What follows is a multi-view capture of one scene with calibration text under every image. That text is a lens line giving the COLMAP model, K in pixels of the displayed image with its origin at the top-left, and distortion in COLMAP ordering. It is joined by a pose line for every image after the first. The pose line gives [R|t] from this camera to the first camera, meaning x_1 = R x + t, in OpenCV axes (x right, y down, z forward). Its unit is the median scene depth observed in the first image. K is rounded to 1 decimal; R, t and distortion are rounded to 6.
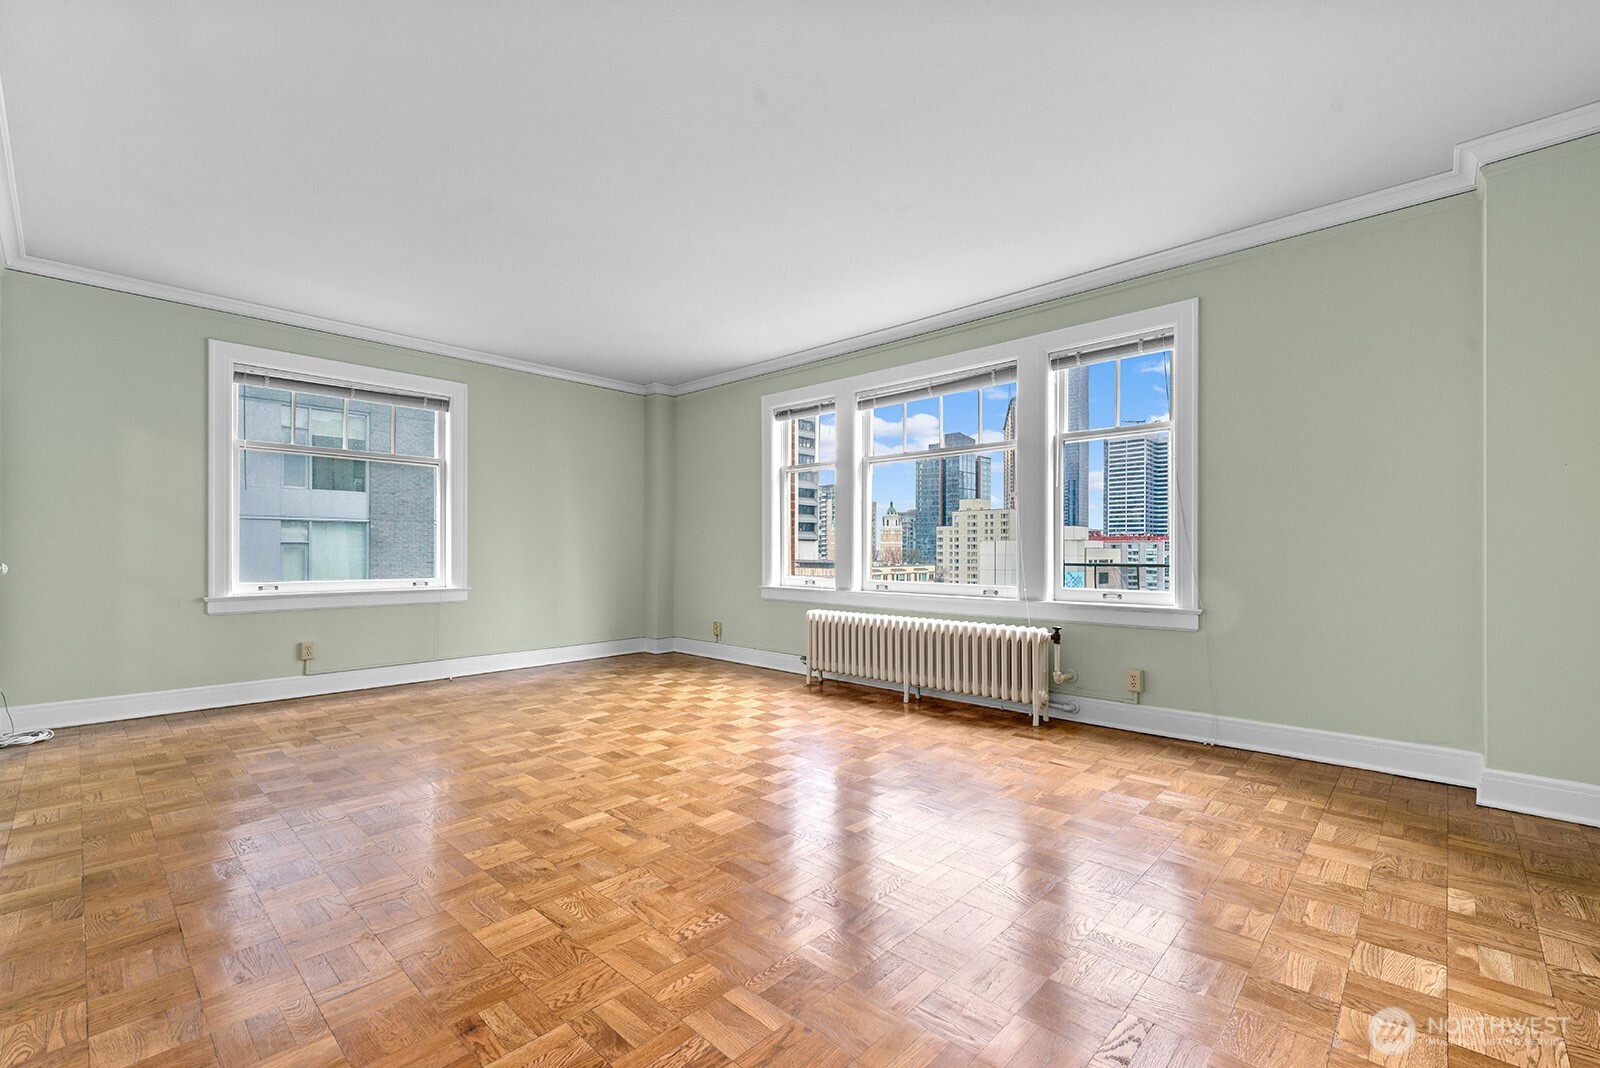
lens RADIAL K [[672.0, 0, 801.7], [0, 672.0, 537.6], [0, 0, 1]] dist [0.001349, -0.000439]
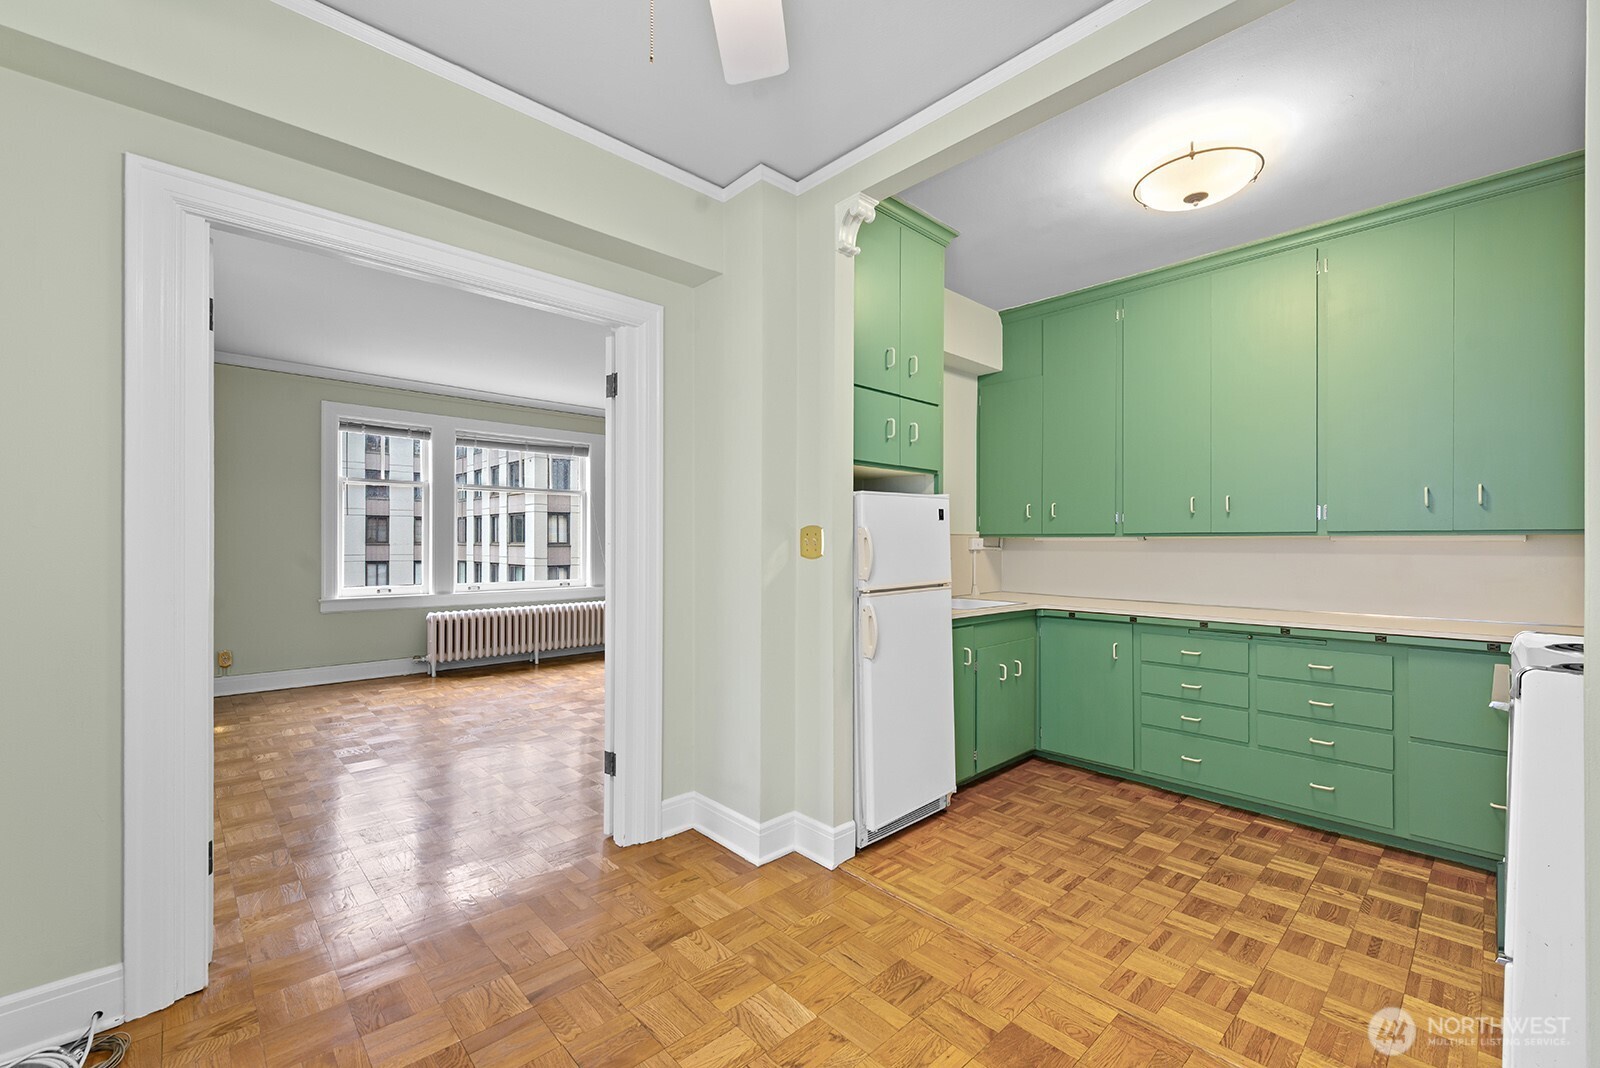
lens RADIAL K [[672.0, 0, 801.7], [0, 672.0, 537.6], [0, 0, 1]] dist [0.001349, -0.000439]
pose [[0.070821, 0.001258, 0.997488, -1.392484], [-0.025787, 0.999667, 0.000570, -0.049537], [-0.997156, -0.025763, 0.070830, 0.363901]]
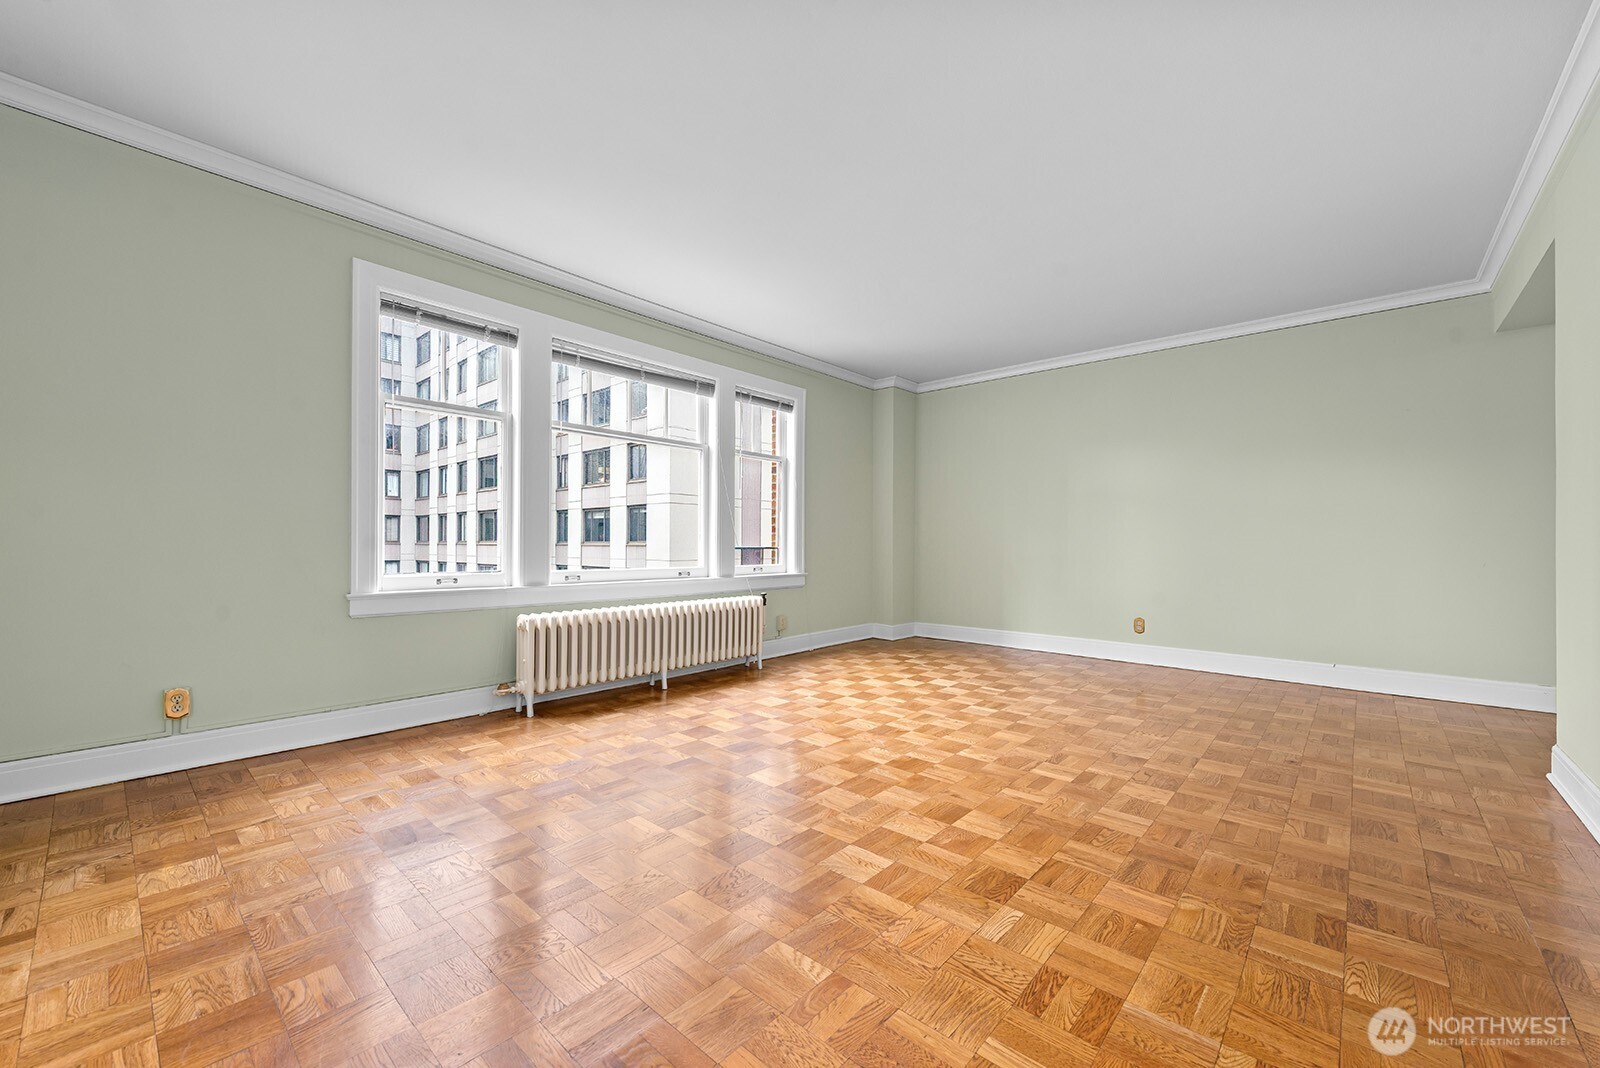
lens RADIAL K [[627.7, 0, 796.8], [0, 627.7, 539.9], [0, 0, 1]] dist [0.003529, -0.000011]
pose [[-0.014981, 0.003043, 0.999883, -0.859456], [-0.026051, 0.999655, -0.003433, 0.025377], [-0.999548, -0.026100, -0.014896, 0.911820]]
